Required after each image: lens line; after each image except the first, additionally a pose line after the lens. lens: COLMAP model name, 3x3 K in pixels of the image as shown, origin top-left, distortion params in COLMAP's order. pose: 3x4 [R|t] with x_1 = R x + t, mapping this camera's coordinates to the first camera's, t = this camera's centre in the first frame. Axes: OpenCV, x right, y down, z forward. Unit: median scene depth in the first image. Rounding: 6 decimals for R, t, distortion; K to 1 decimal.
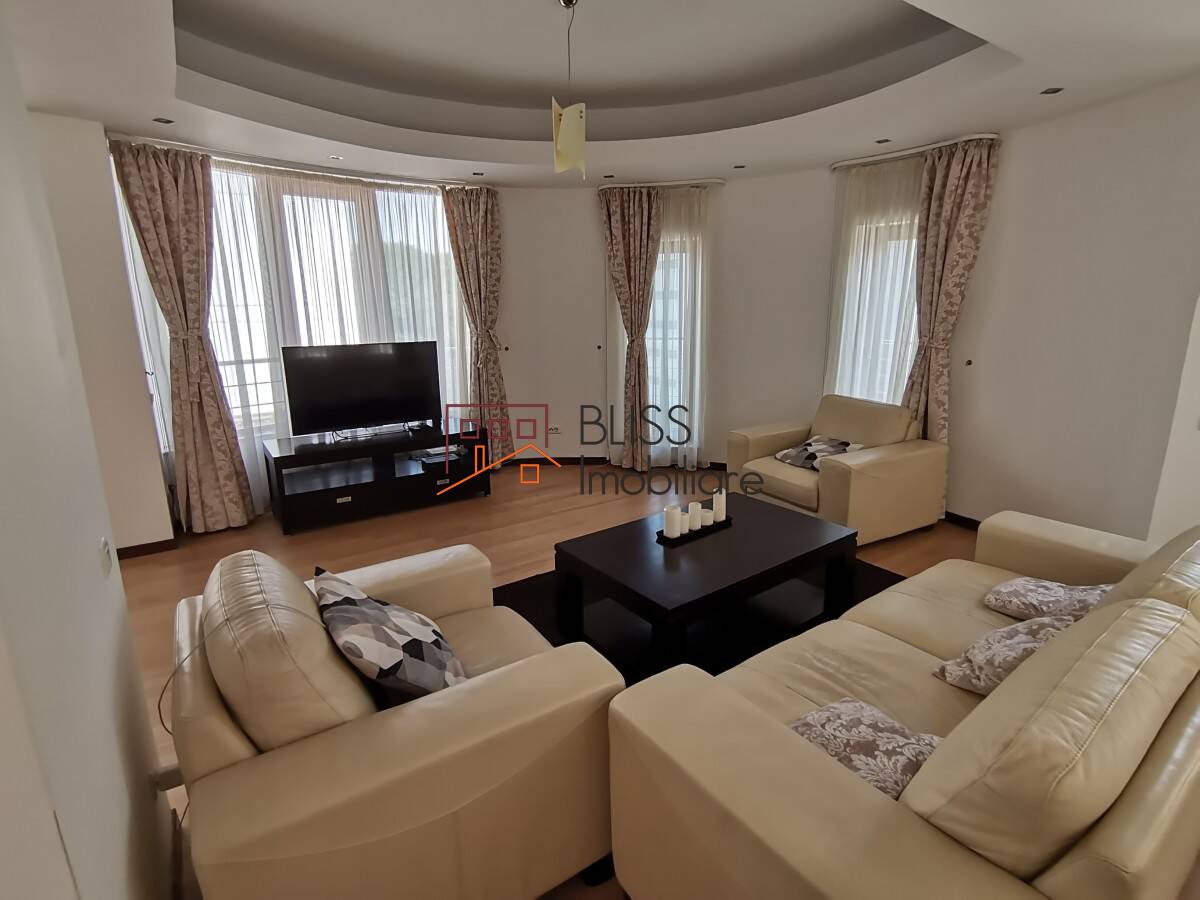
lens RADIAL K [[603.5, 0, 603.8], [0, 603.5, 439.4], [0, 0, 1]] dist [0.011446, -0.001887]
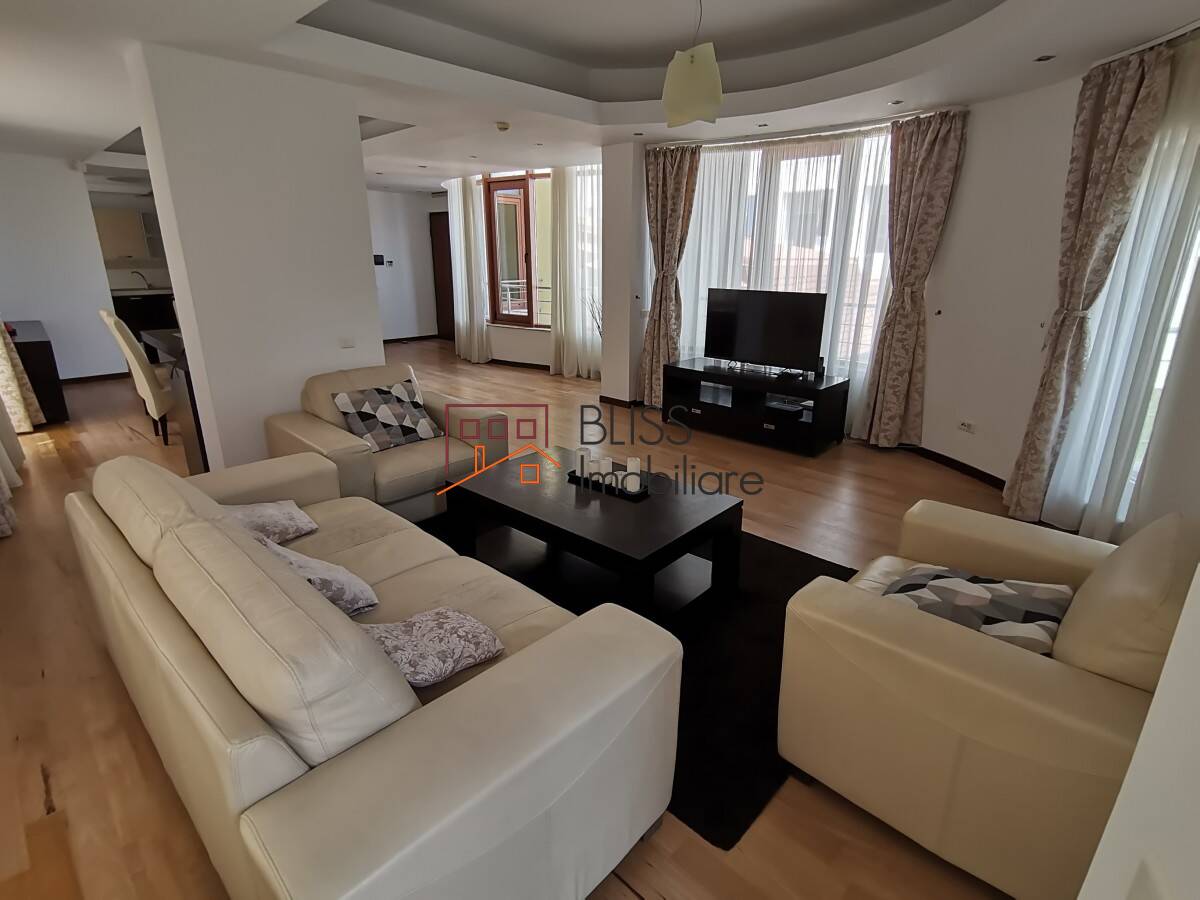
lens RADIAL K [[603.5, 0, 603.8], [0, 603.5, 439.4], [0, 0, 1]] dist [0.011446, -0.001887]
pose [[0.186639, 0.296421, -0.936643, 0.680357], [-0.222107, 0.941442, 0.253682, -0.112410], [0.956992, 0.160688, 0.241547, 0.468245]]
